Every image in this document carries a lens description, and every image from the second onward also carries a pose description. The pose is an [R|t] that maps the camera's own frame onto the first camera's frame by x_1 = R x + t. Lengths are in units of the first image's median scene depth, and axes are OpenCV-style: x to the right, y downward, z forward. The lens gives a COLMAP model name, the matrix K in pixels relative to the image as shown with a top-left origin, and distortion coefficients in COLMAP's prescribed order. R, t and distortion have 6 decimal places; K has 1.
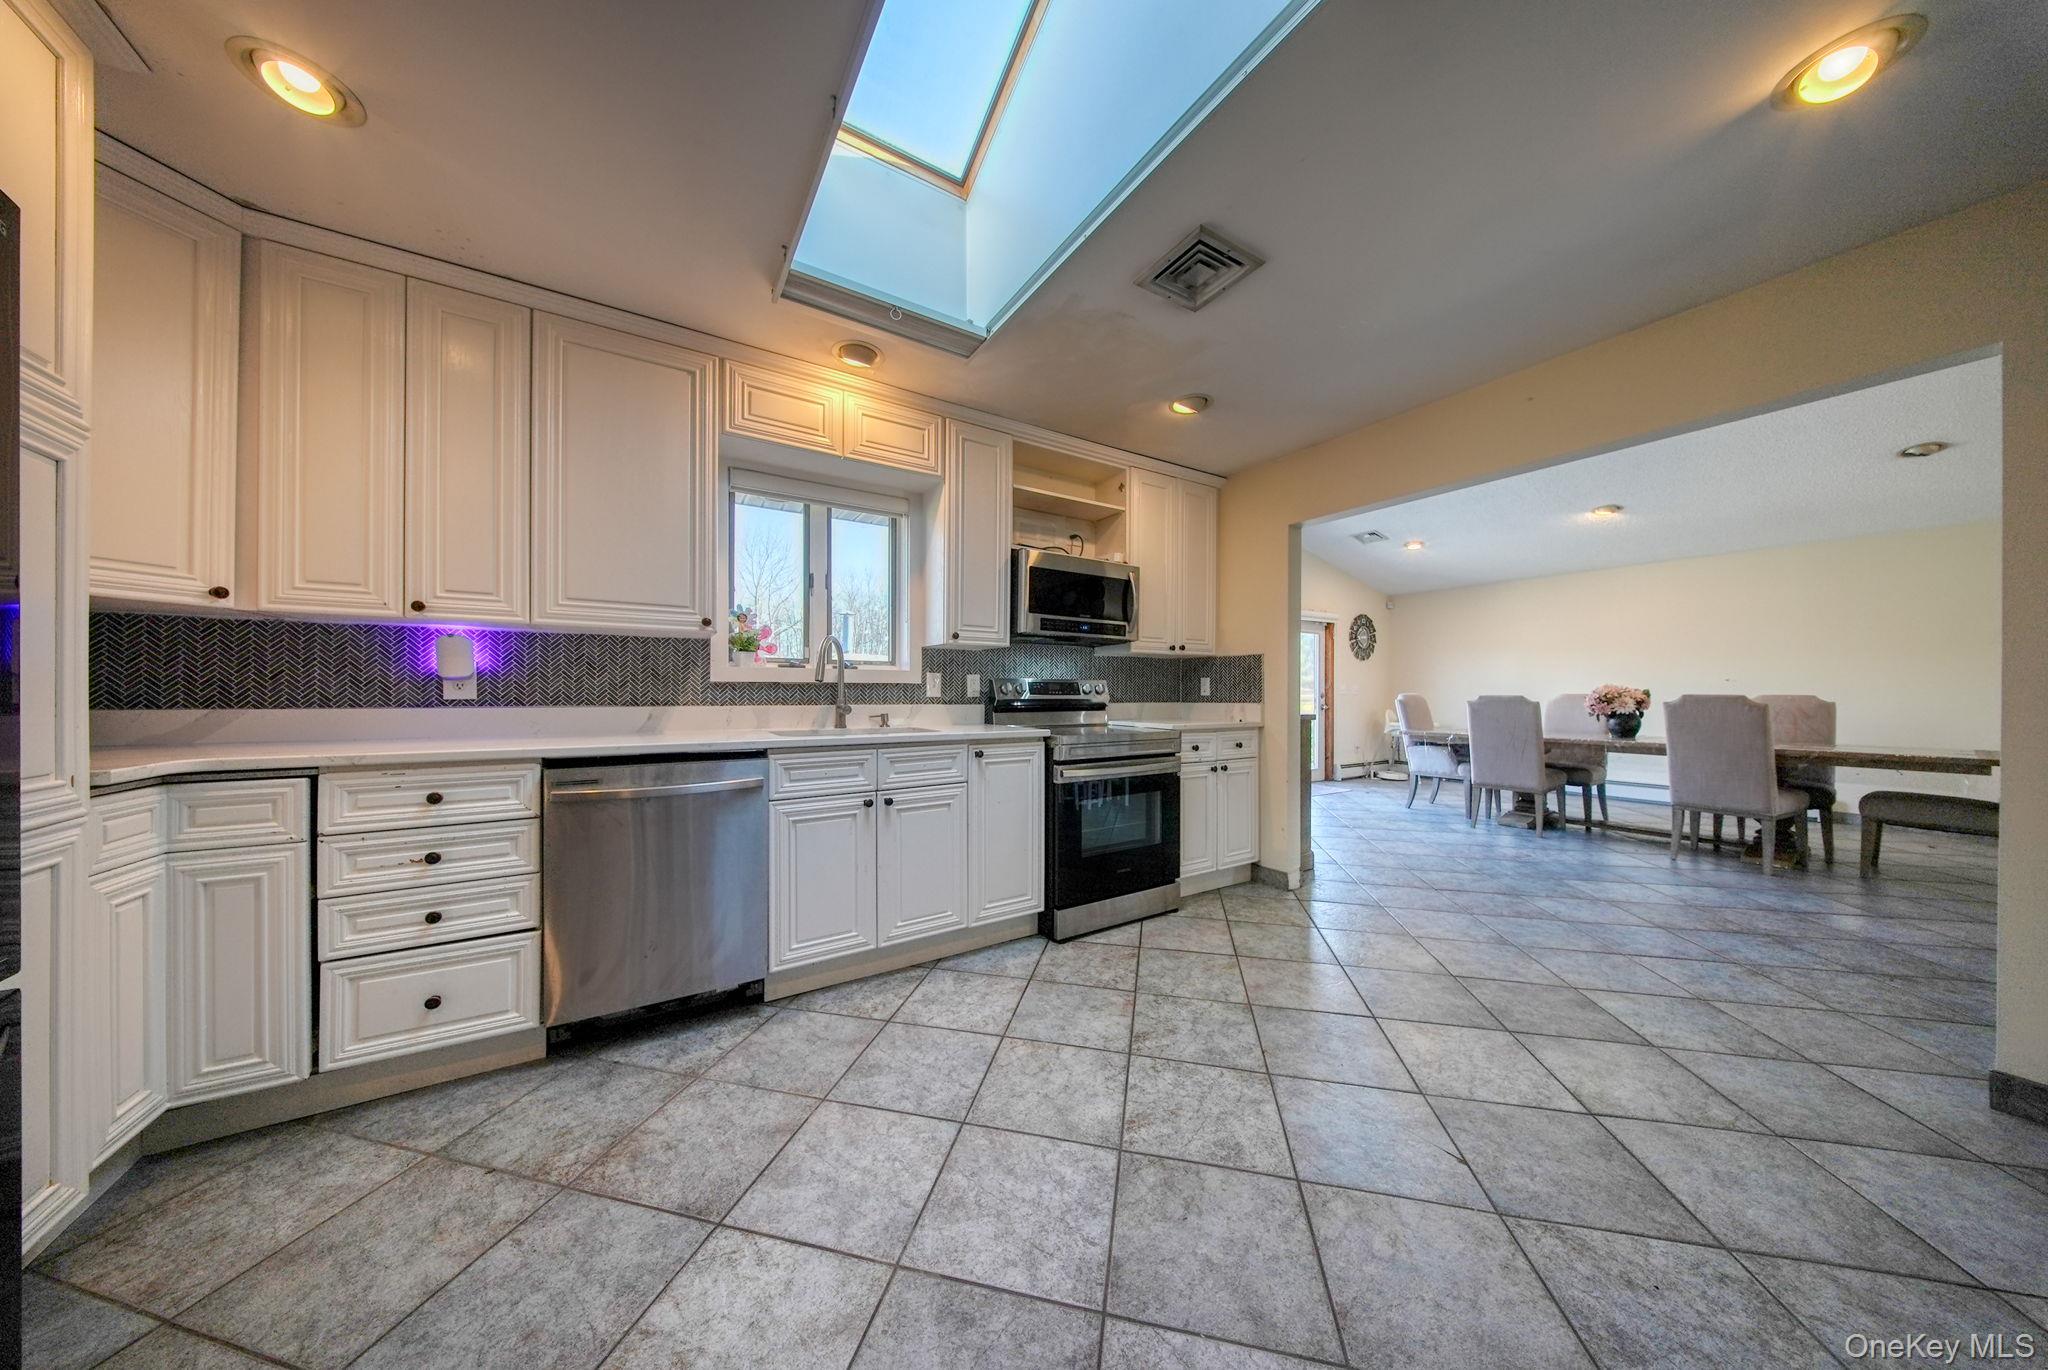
lens RADIAL K [[613.3, 0, 1027.8], [0, 613.3, 690.1], [0, 0, 1]] dist [0.007362, -0.004921]
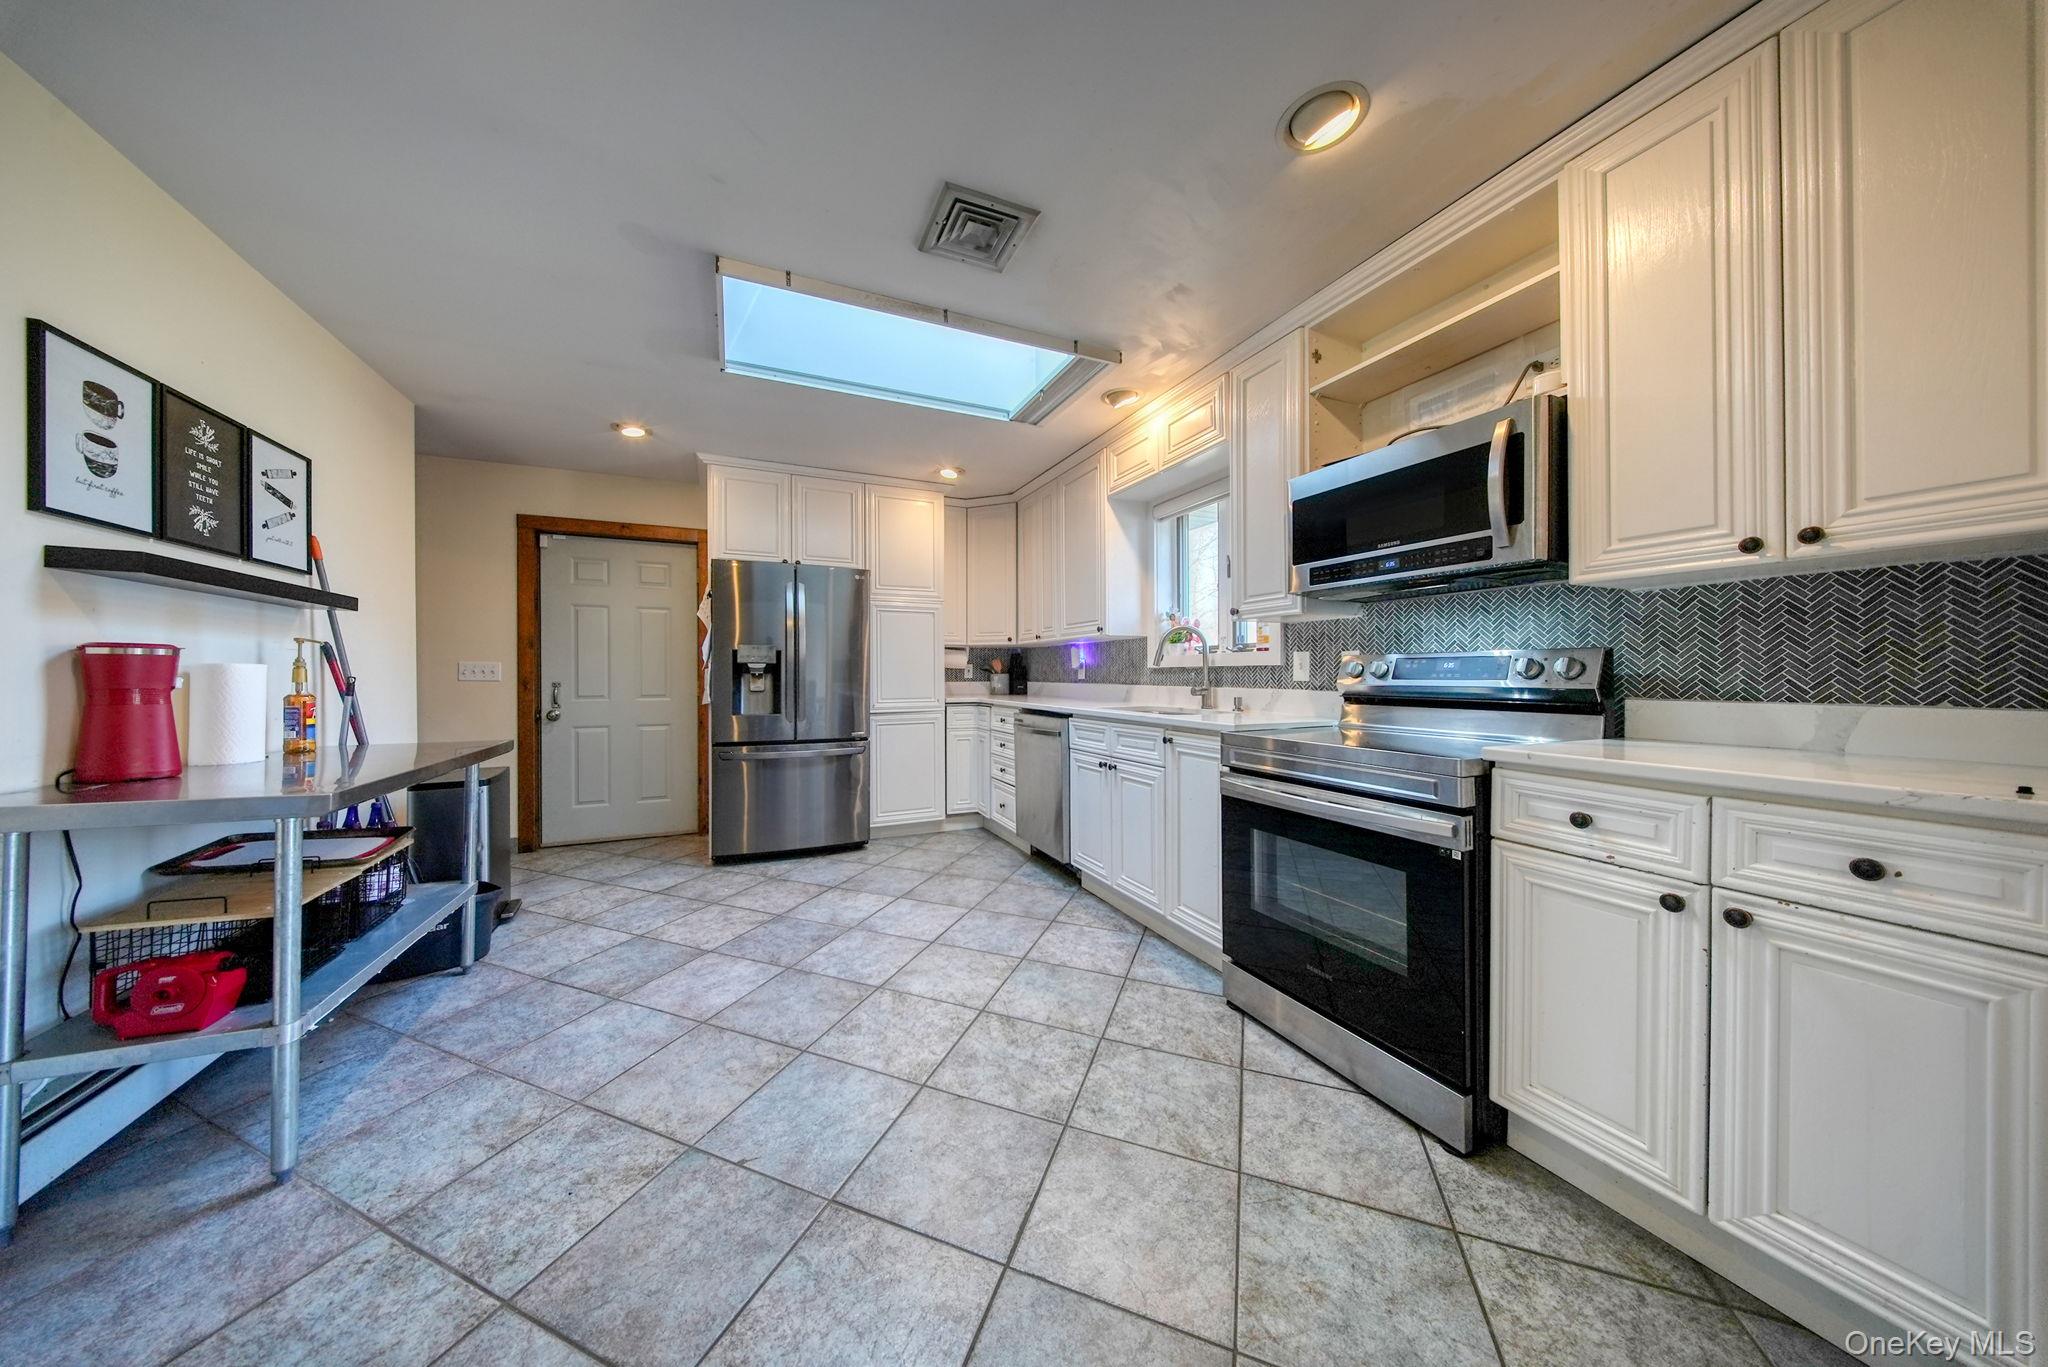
lens RADIAL K [[621.5, 0, 984.4], [0, 621.5, 678.3], [0, 0, 1]] dist [0.000415, -0.002346]
pose [[-0.182684, 0.002605, -0.983168, 0.845832], [0.002115, 0.999995, 0.002257, 0.005473], [0.983169, -0.001667, -0.182689, 0.825650]]
